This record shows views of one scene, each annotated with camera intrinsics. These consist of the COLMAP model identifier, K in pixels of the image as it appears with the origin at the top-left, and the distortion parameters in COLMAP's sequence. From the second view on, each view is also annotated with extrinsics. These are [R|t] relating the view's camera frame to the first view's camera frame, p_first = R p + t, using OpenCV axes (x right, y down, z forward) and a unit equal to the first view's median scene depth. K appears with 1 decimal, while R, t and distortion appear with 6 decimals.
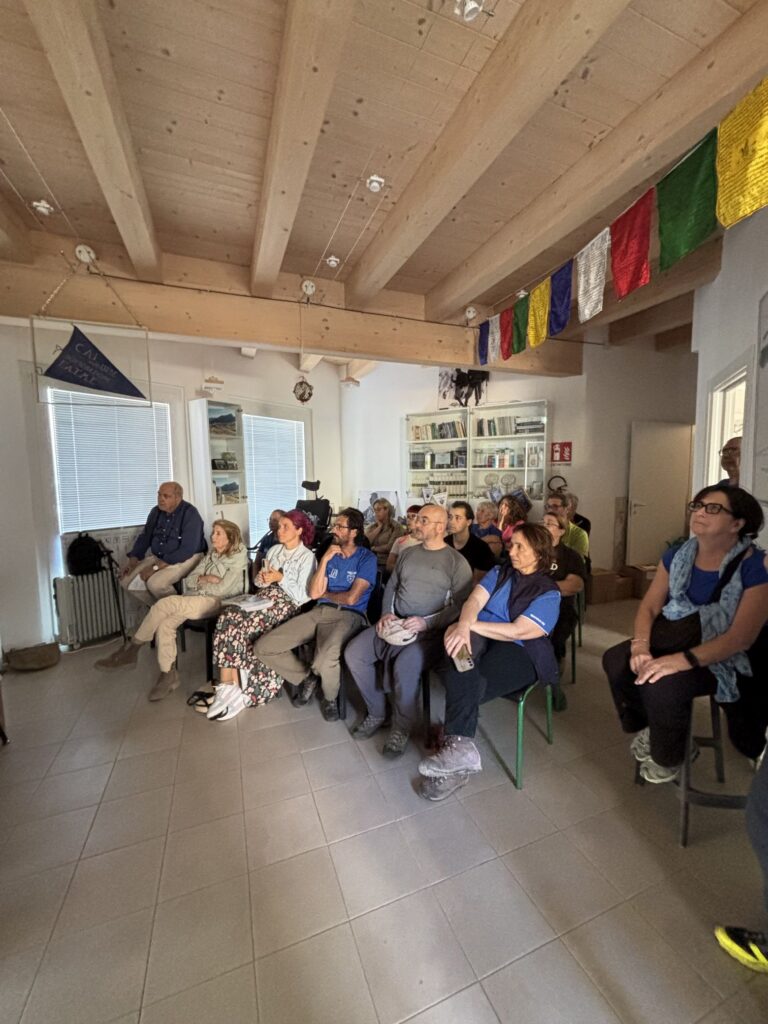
lens RADIAL K [[417.0, 0, 383.6], [0, 417.0, 513.9], [0, 0, 1]] dist [-0.000428, 0.000815]
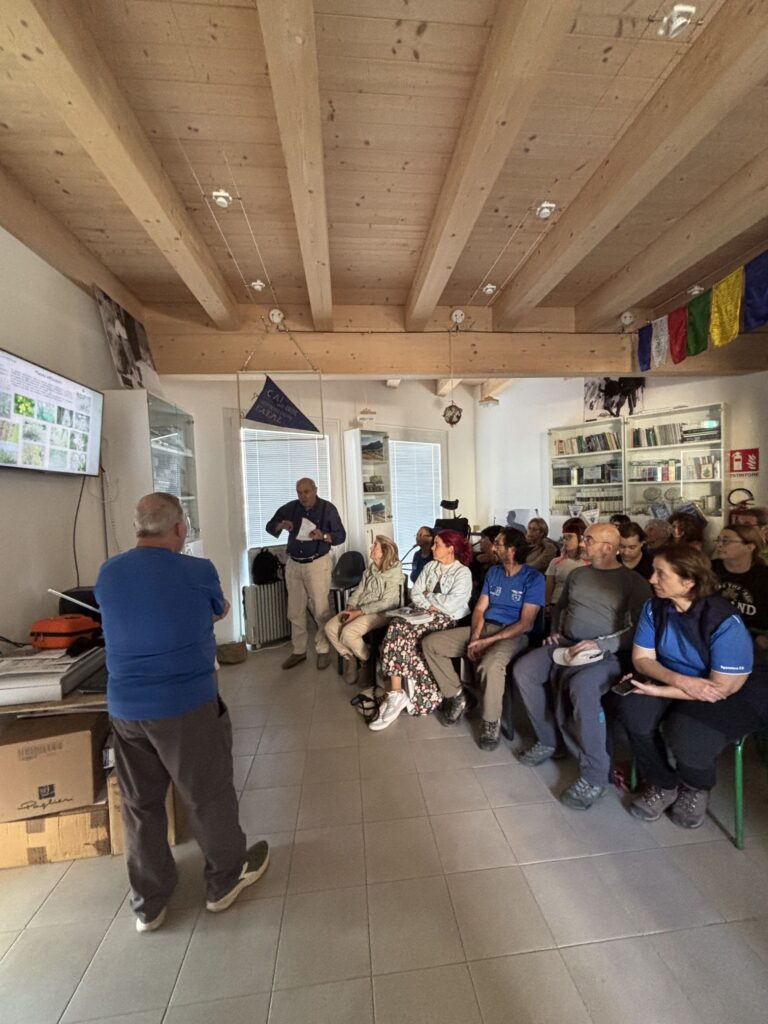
lens RADIAL K [[417.0, 0, 384.7], [0, 417.0, 513.6], [0, 0, 1]] dist [-0.000428, 0.000815]
pose [[0.961122, -0.012920, -0.275820, -0.082192], [-0.000019, 0.998902, -0.046857, 0.002708], [0.276122, 0.045041, 0.960067, -0.041312]]
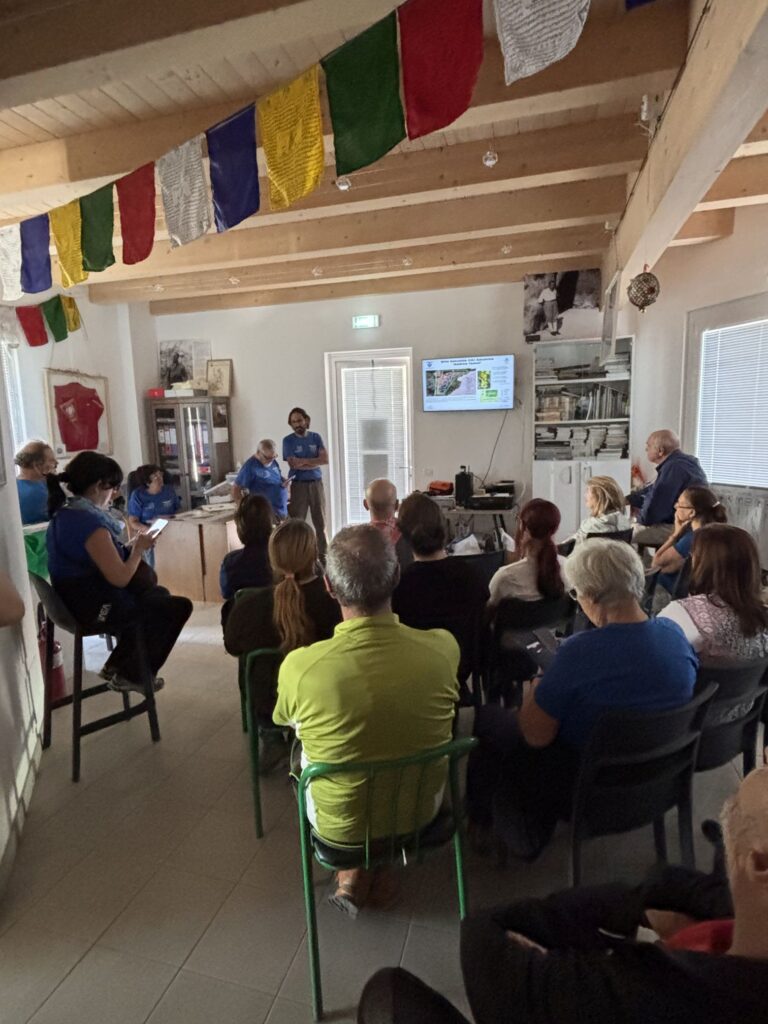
lens RADIAL K [[542.0, 0, 384.7], [0, 542.0, 511.0], [0, 0, 1]] dist [0.030213, 0.000152]
pose [[-0.598772, 0.148045, -0.787118, 0.792471], [-0.035267, 0.976941, 0.210576, -0.149032], [0.800143, 0.153846, -0.579744, 1.353119]]
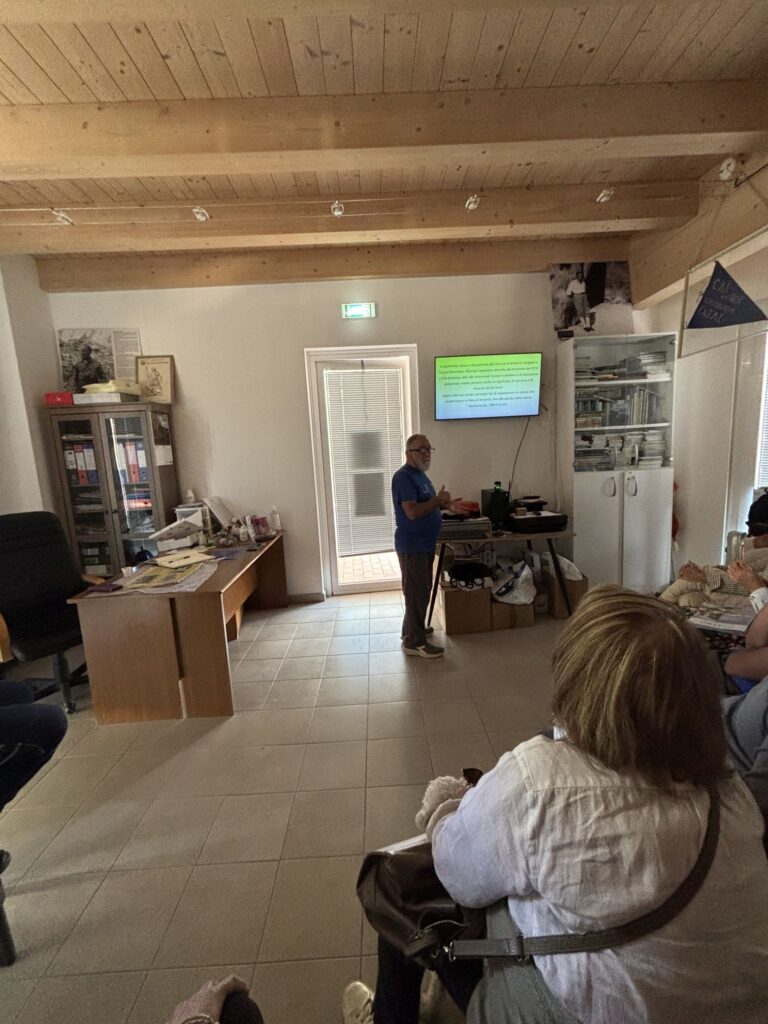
lens RADIAL K [[417.0, 0, 388.4], [0, 417.0, 510.0], [0, 0, 1]] dist [-0.000428, 0.000815]
pose [[-0.333413, 0.169359, -0.927444, 0.413105], [-0.026676, 0.981644, 0.188847, -0.064374], [0.942403, 0.087705, -0.322775, 0.622113]]
